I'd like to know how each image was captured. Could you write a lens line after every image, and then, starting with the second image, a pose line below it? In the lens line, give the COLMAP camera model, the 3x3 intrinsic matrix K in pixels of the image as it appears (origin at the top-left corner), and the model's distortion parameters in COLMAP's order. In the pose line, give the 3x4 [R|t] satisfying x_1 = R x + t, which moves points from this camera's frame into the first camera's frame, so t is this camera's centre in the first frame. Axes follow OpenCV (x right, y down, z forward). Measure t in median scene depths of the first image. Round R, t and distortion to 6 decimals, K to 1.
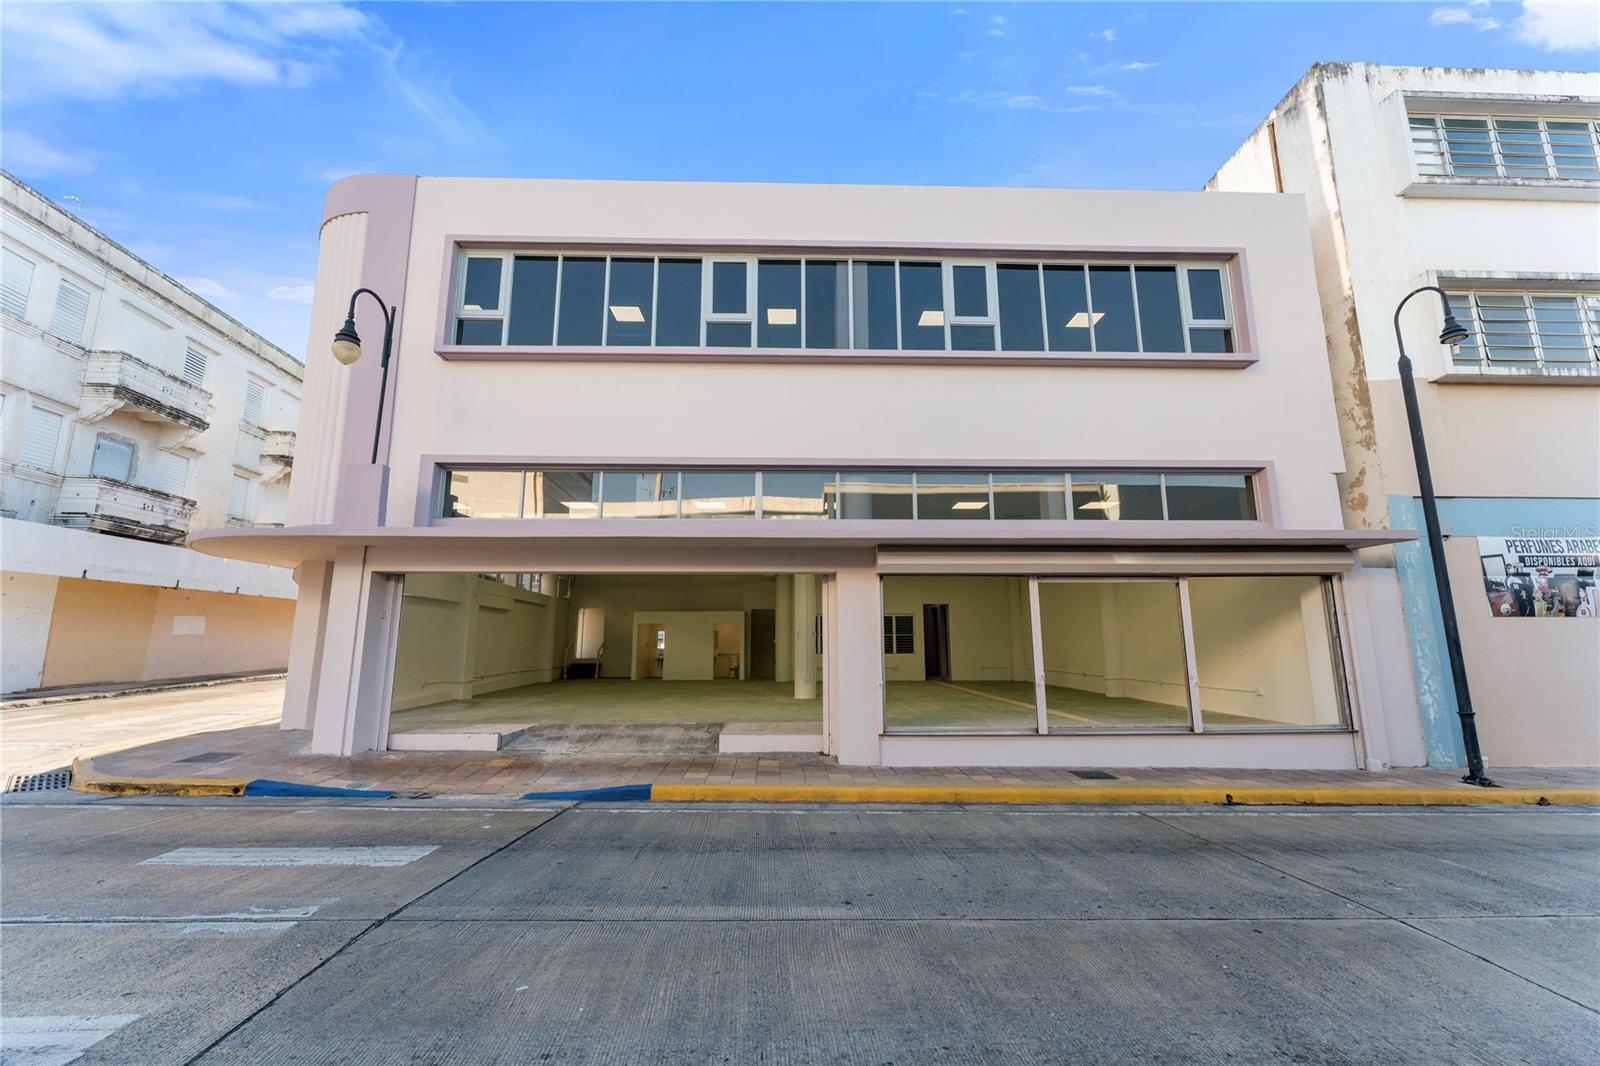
lens RADIAL K [[665.0, 0, 796.8], [0, 665.0, 507.7], [0, 0, 1]] dist [-0.000426, 0.000506]
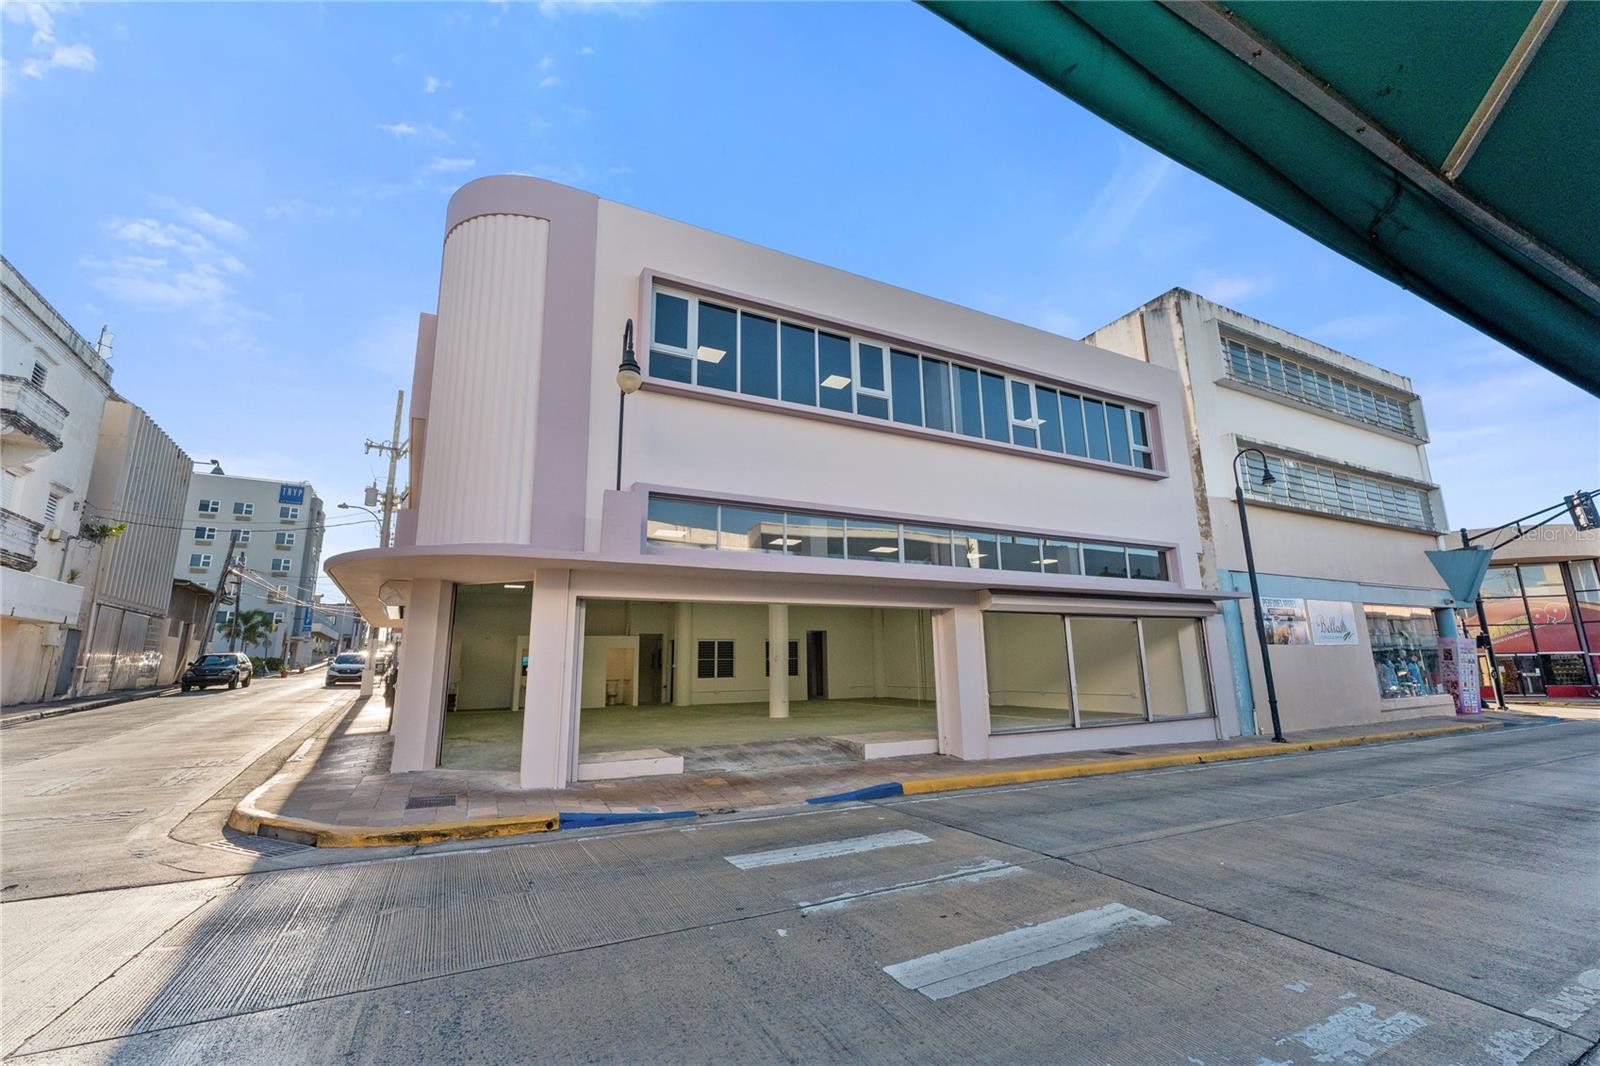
lens RADIAL K [[679.5, 0, 778.9], [0, 679.5, 508.0], [0, 0, 1]] dist [0.002541, -0.000039]
pose [[0.897677, 0.087556, 0.431869, -0.767850], [-0.072125, 0.996038, -0.052016, -0.002746], [-0.434712, 0.015544, 0.900435, -0.026668]]
